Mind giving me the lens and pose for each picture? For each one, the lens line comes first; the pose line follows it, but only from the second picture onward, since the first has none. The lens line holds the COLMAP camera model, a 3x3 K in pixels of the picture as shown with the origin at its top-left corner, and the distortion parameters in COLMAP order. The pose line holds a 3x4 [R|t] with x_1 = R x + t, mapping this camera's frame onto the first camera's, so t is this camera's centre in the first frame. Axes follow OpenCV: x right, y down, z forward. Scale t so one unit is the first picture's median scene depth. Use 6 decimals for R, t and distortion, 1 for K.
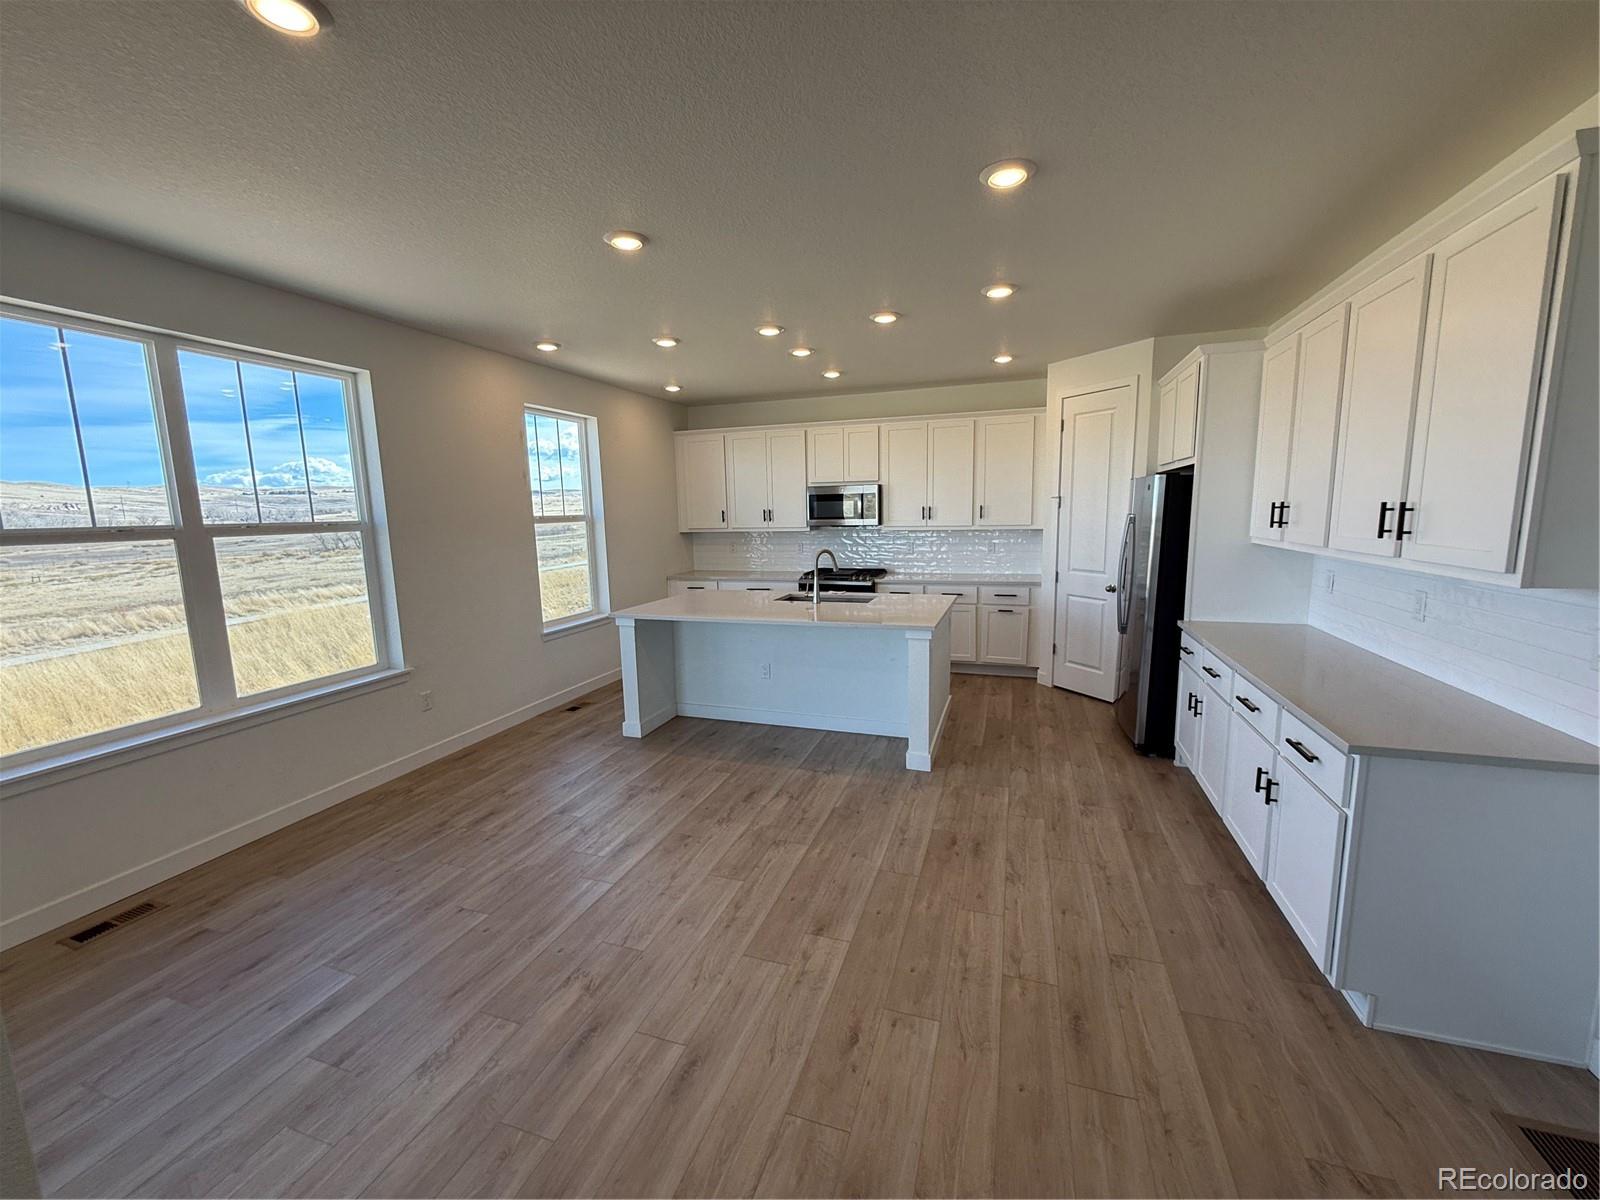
lens RADIAL K [[633.8, 0, 806.5], [0, 633.8, 601.0], [0, 0, 1]] dist [-0.000864, 0.000064]
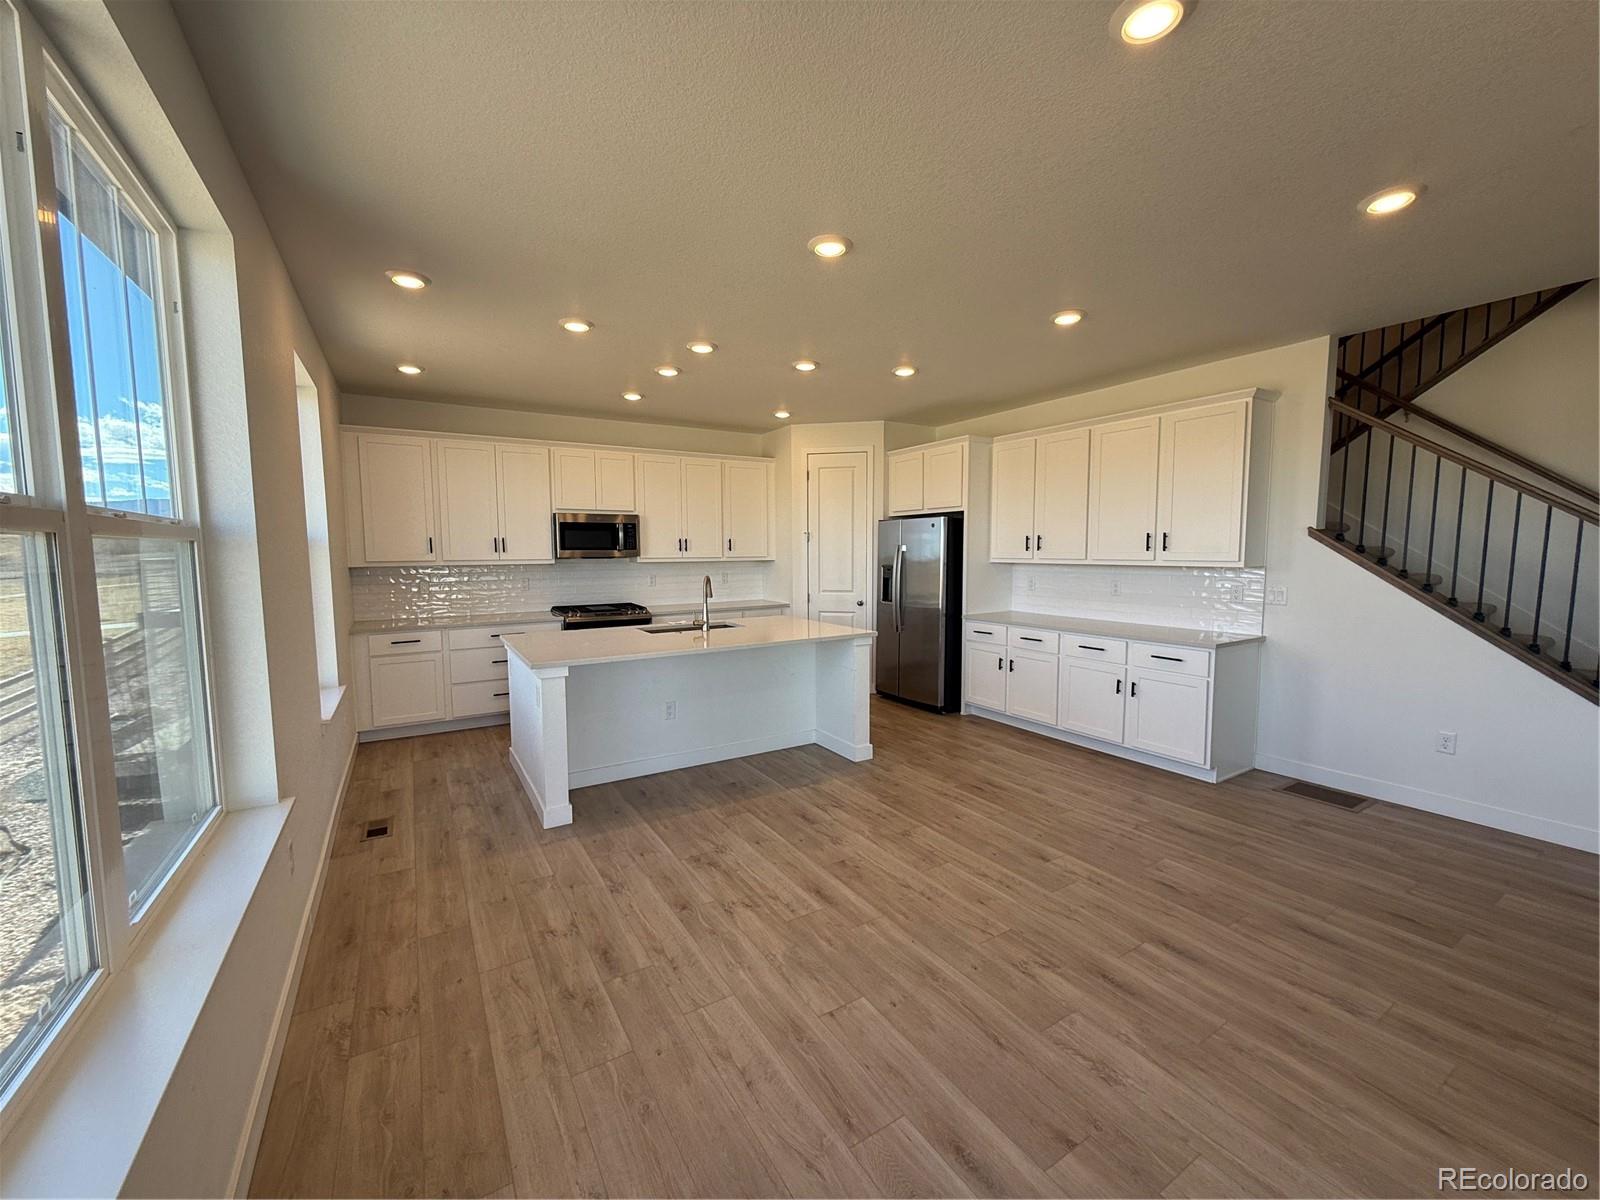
lens RADIAL K [[633.8, 0, 803.5], [0, 633.8, 597.6], [0, 0, 1]] dist [-0.000864, 0.000064]
pose [[0.642706, -0.041494, 0.764988, -0.747884], [0.104124, 0.993998, -0.033564, 0.001468], [-0.759004, 0.101225, 0.643169, 0.311493]]
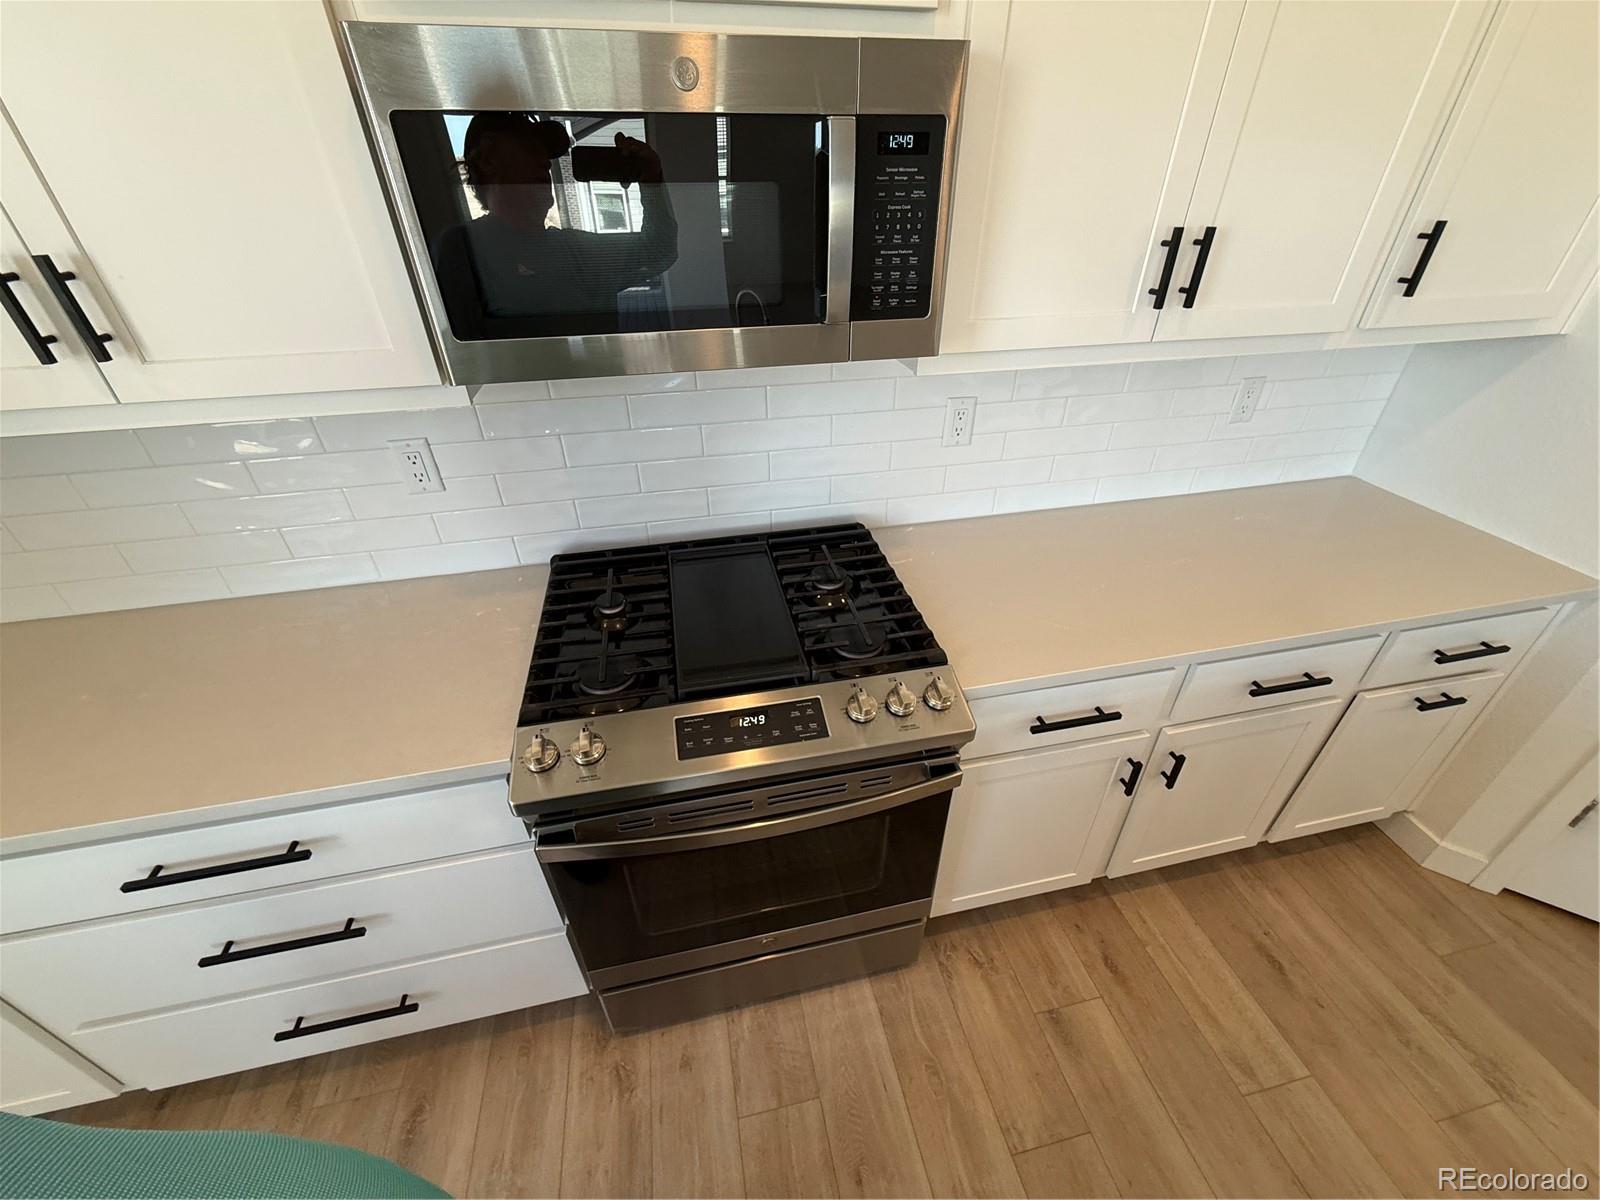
lens RADIAL K [[633.8, 0, 817.1], [0, 633.8, 596.5], [0, 0, 1]] dist [-0.000864, 0.000064]
pose [[0.864457, -0.269489, 0.424370, 0.001899], [0.063651, 0.896051, 0.439364, -0.221230], [-0.498661, -0.352800, 0.791751, 1.381187]]
